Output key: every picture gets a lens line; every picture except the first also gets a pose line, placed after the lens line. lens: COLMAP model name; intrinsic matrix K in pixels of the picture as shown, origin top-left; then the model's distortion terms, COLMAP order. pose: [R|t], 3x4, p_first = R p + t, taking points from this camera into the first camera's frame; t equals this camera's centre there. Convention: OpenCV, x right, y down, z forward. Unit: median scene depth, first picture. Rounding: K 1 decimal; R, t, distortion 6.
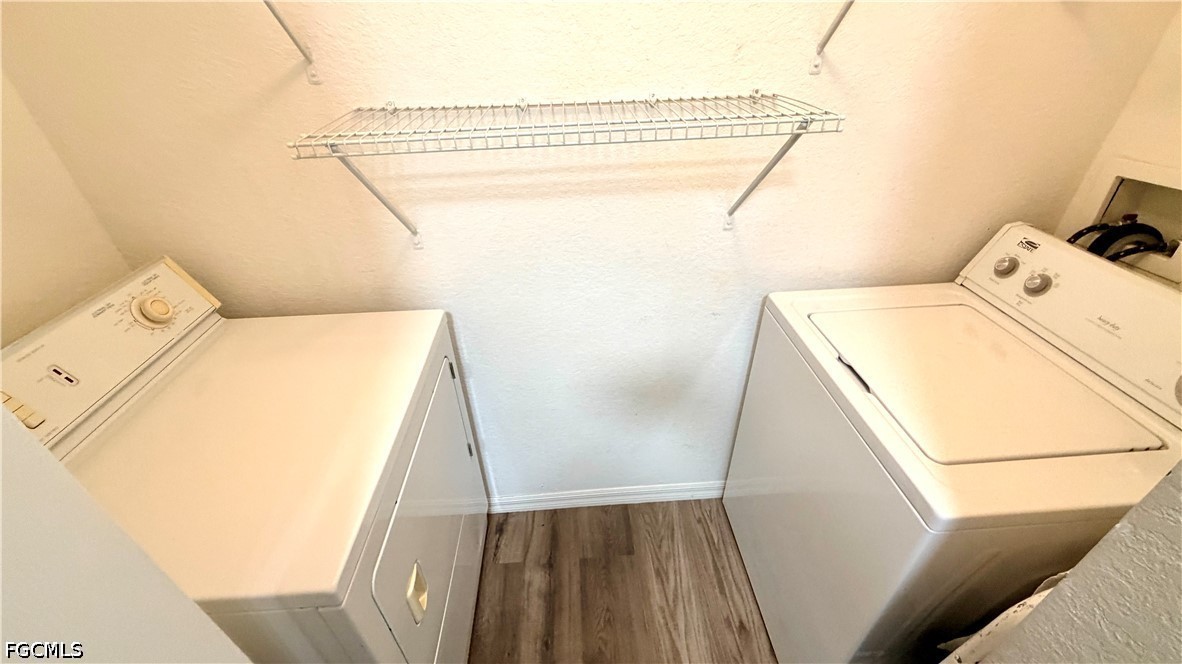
lens RADIAL K [[470.7, 0, 586.6], [0, 470.7, 329.9], [0, 0, 1]] dist [0.000855, -0.000213]
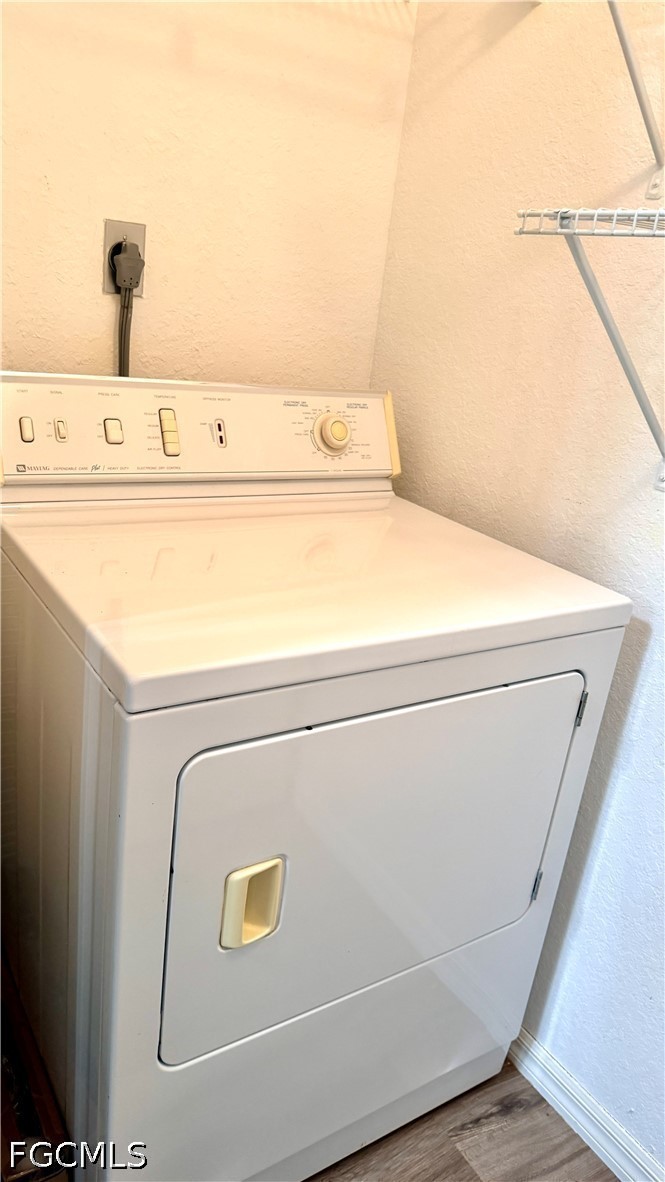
lens RADIAL K [[832.7, 0, 329.5], [0, 832.7, 592.9], [0, 0, 1]] dist [0.013473, 0.000930]
pose [[0.487507, 0.378054, -0.787027, 0.318169], [-0.585900, 0.809962, 0.026148, 0.149510], [0.647347, 0.448371, 0.616364, 0.227399]]
